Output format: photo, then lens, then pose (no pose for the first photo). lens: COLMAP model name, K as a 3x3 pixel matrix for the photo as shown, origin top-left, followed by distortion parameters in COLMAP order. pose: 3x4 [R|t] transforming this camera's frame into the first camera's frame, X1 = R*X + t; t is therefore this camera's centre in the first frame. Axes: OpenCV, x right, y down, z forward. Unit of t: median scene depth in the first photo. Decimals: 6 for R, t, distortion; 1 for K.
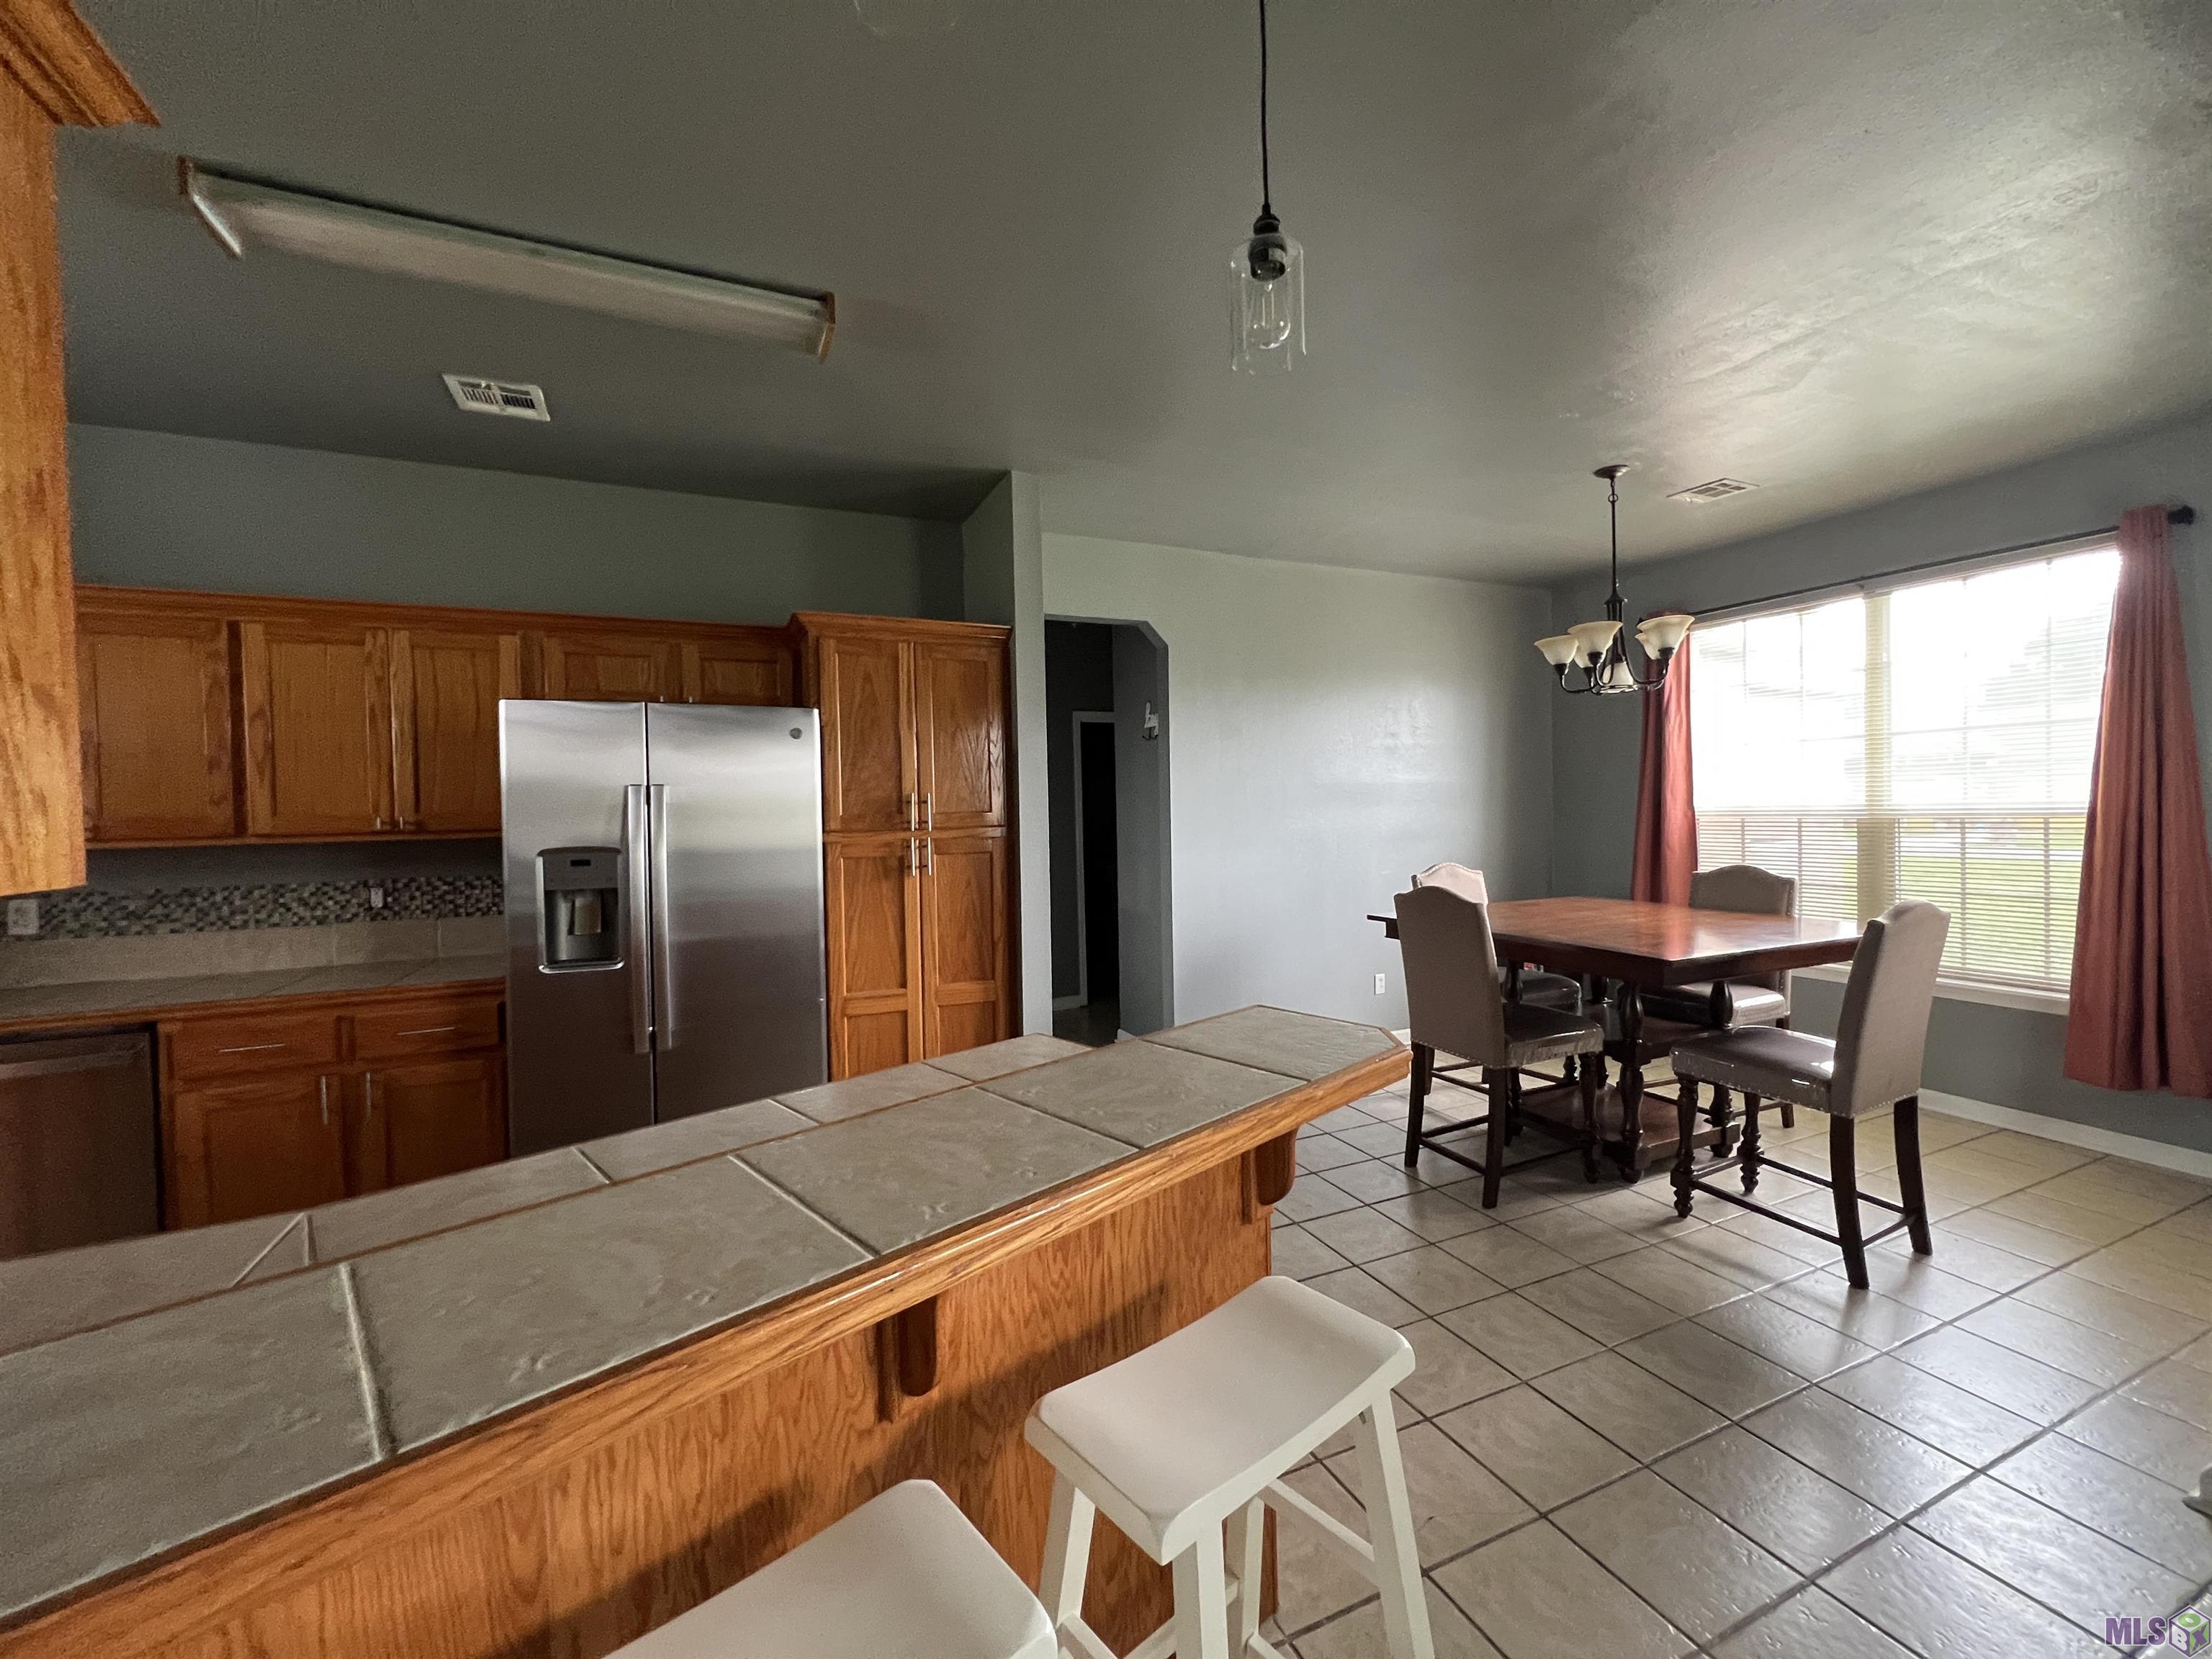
lens RADIAL K [[890.6, 0, 1117.5], [0, 890.6, 830.4], [0, 0, 1]] dist [0.001950, 0.000605]
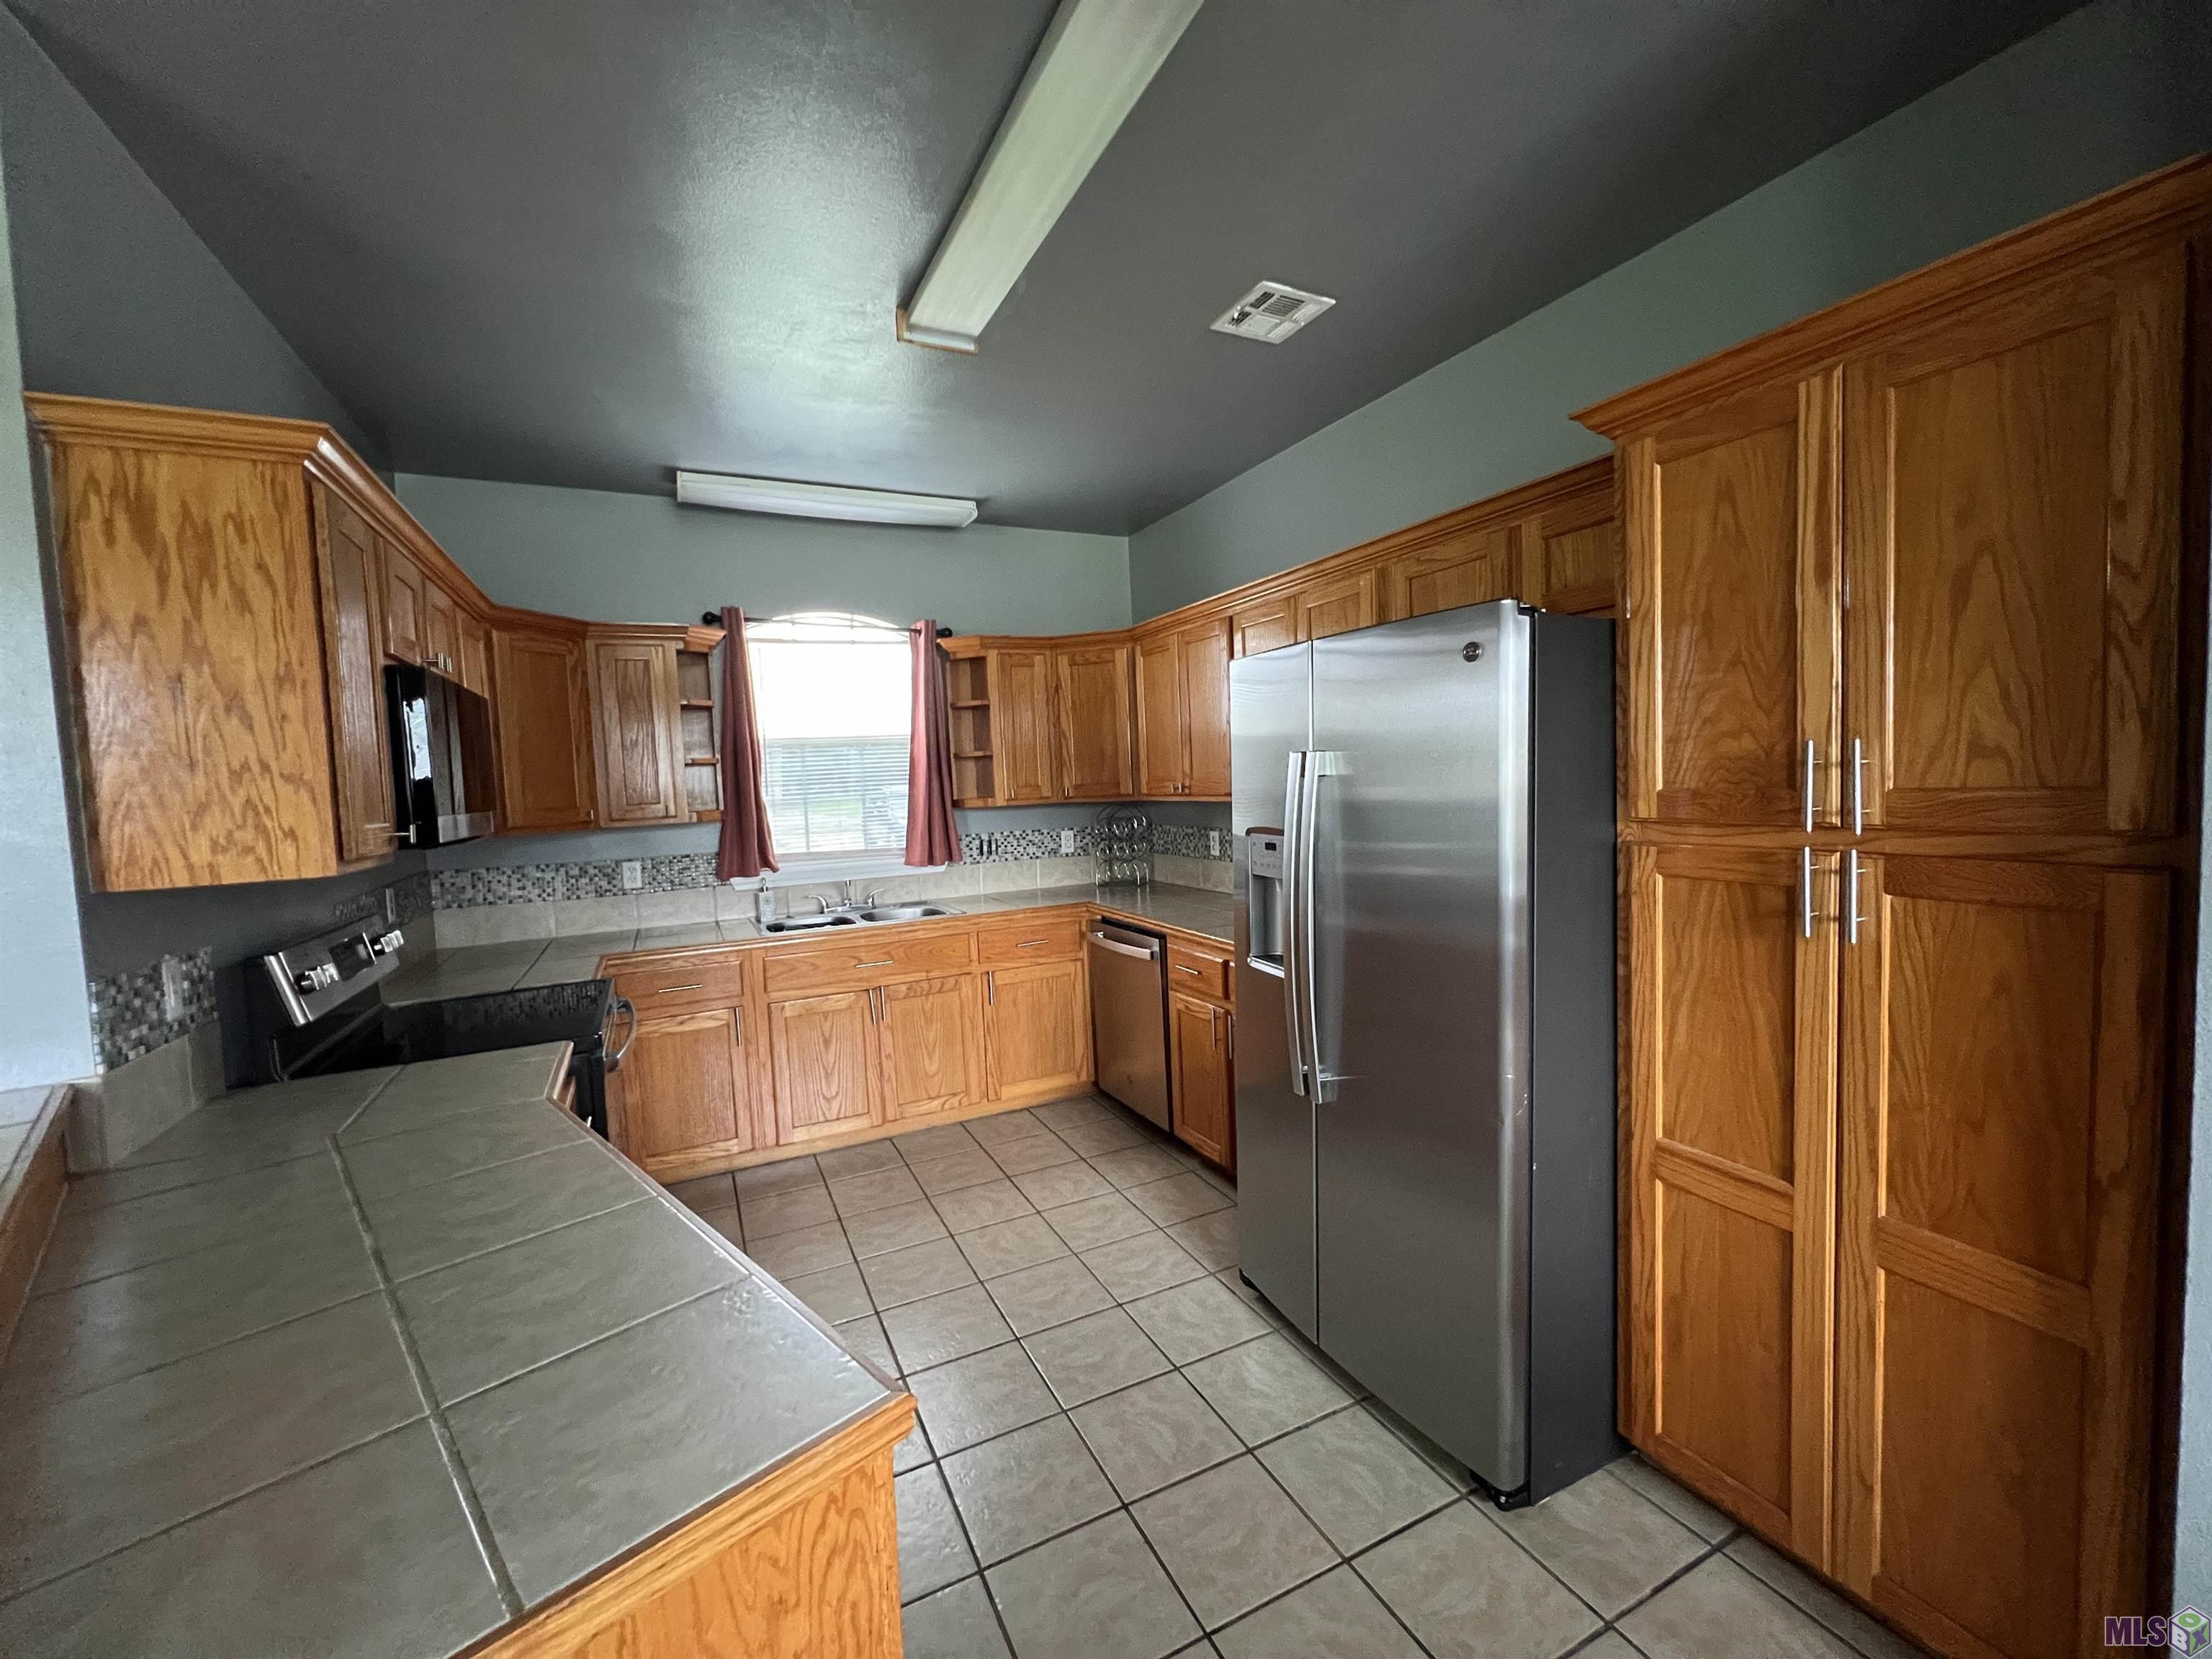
lens RADIAL K [[890.6, 0, 1107.9], [0, 890.6, 820.1], [0, 0, 1]] dist [0.001950, 0.000605]
pose [[0.026907, 0.071538, -0.997075, 0.183730], [0.018512, 0.997229, 0.072048, -0.041235], [0.999467, -0.020396, 0.025508, 0.663851]]
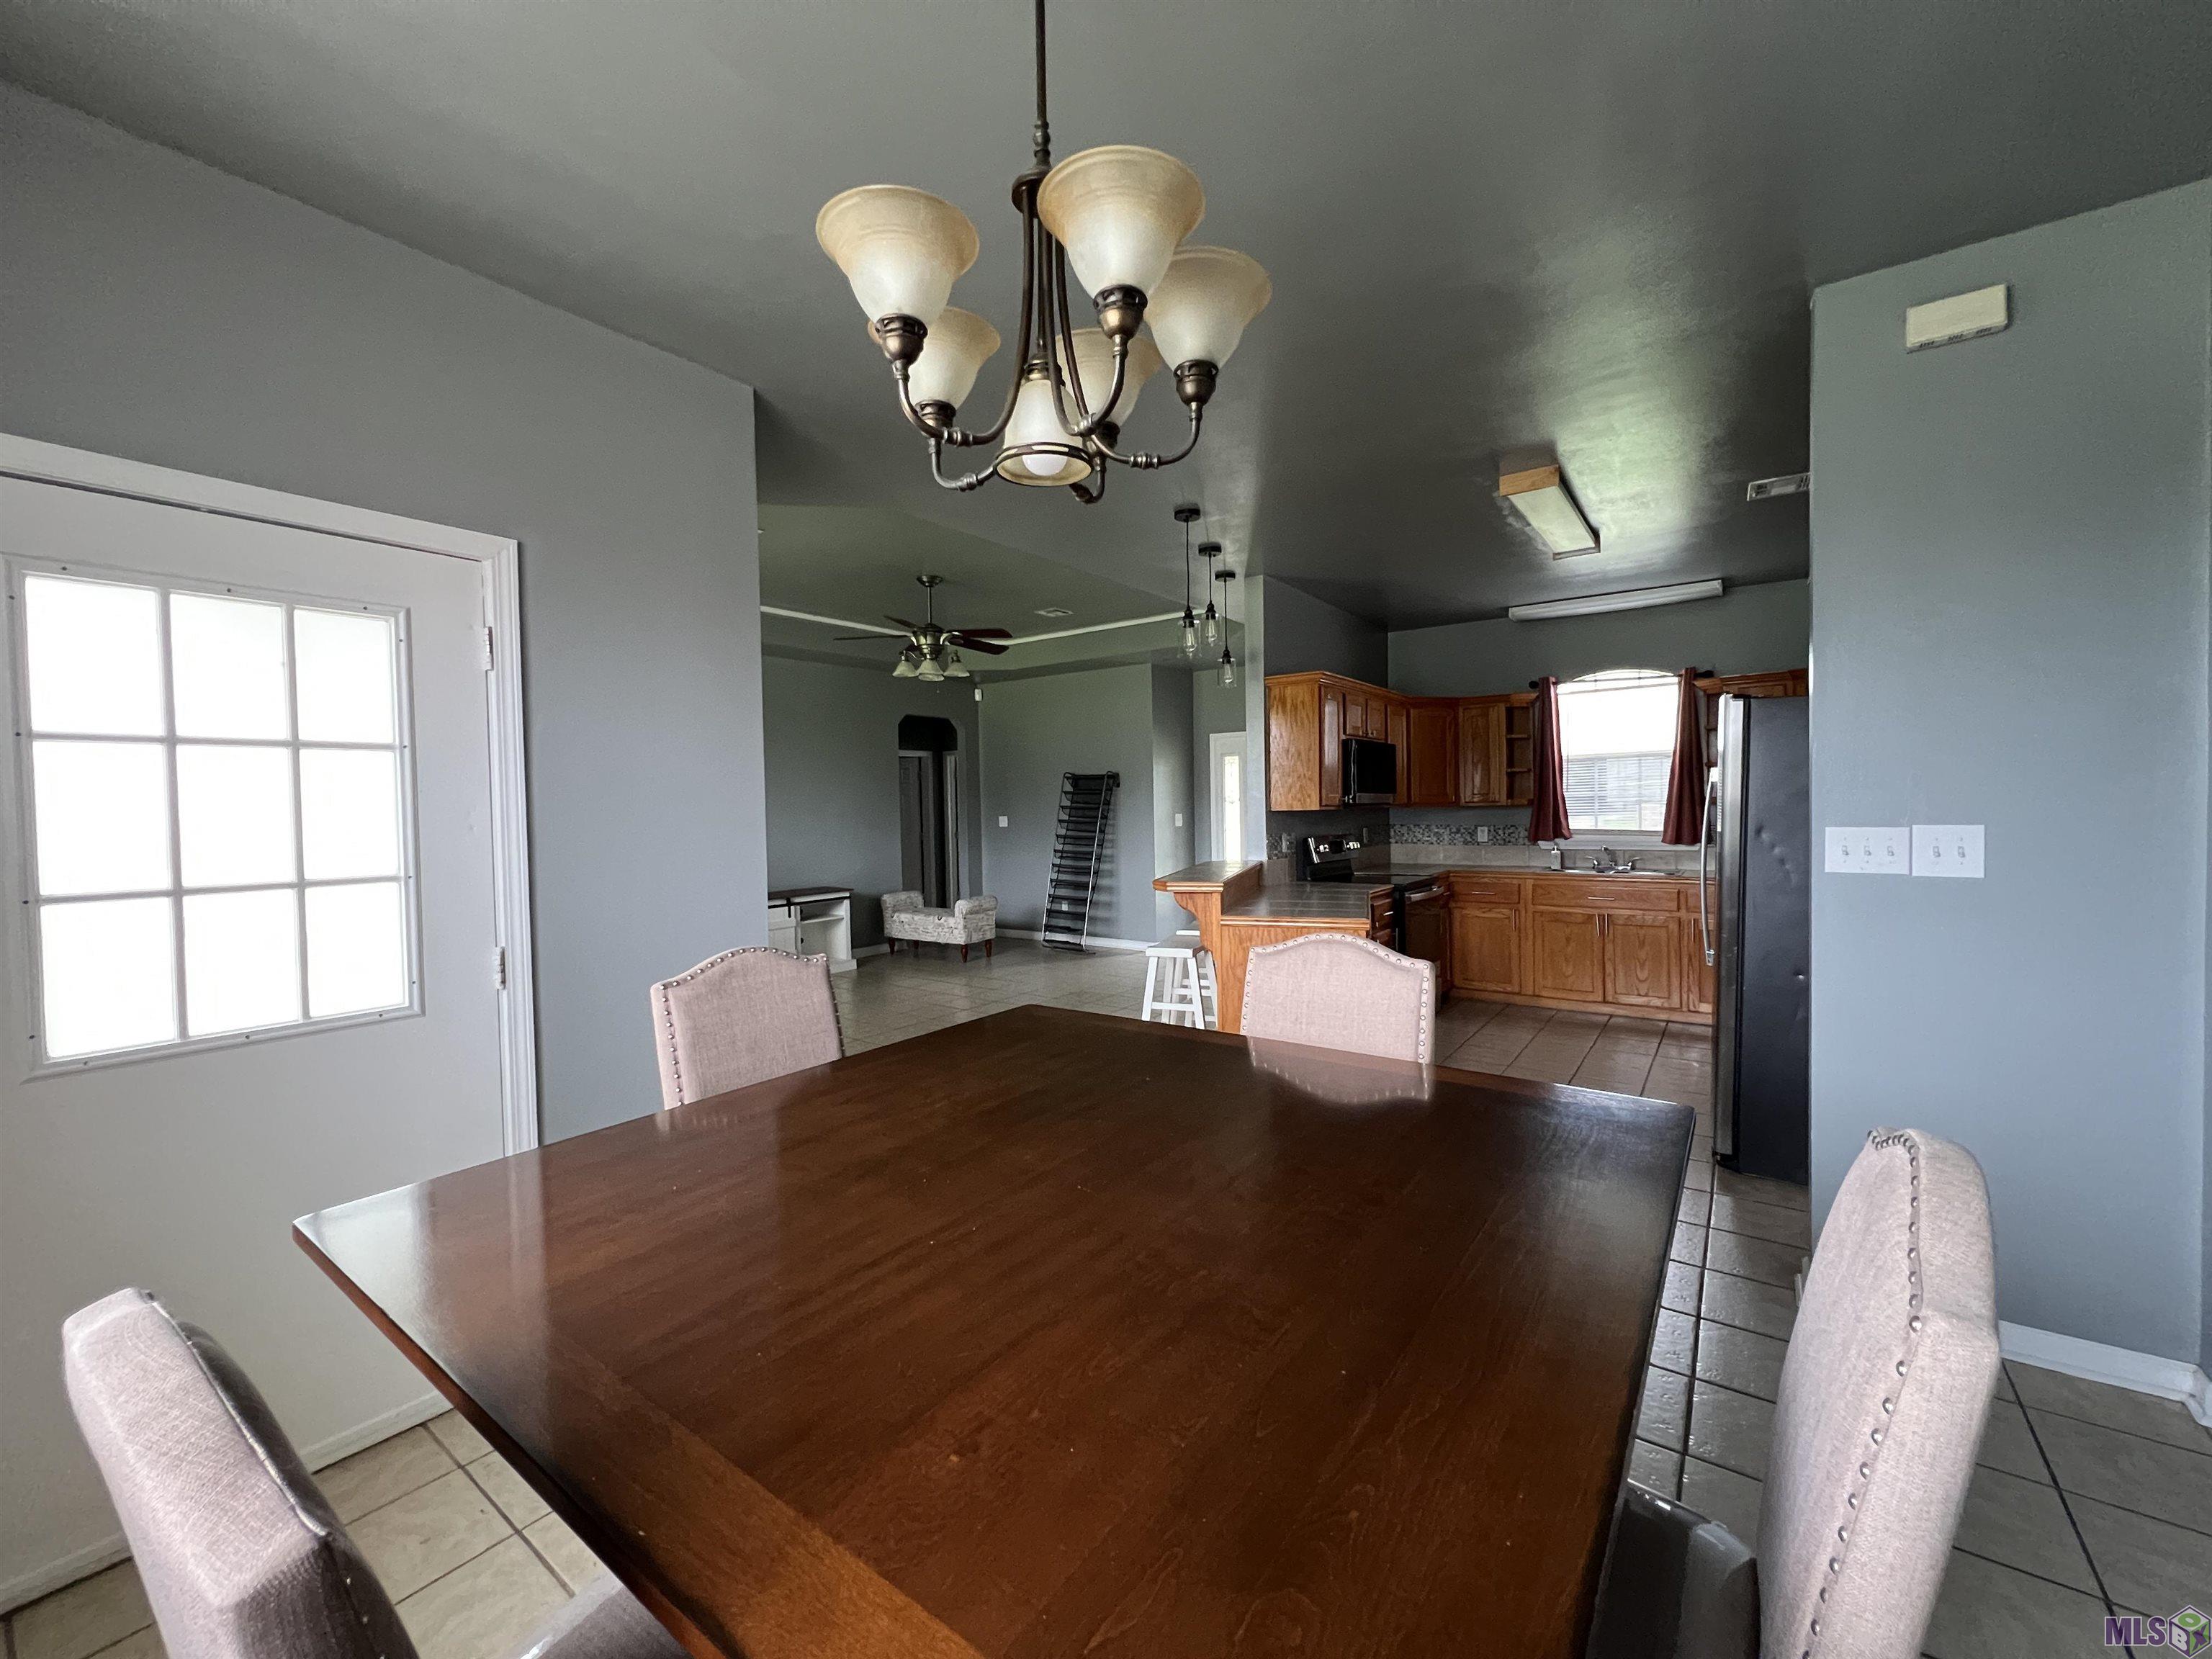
lens RADIAL K [[890.6, 0, 1104.0], [0, 890.6, 826.0], [0, 0, 1]] dist [0.001950, 0.000605]
pose [[-0.868920, 0.047119, -0.492705, 0.770841], [0.024085, 0.998304, 0.052995, -0.047331], [0.494367, 0.034181, -0.868581, 1.406661]]
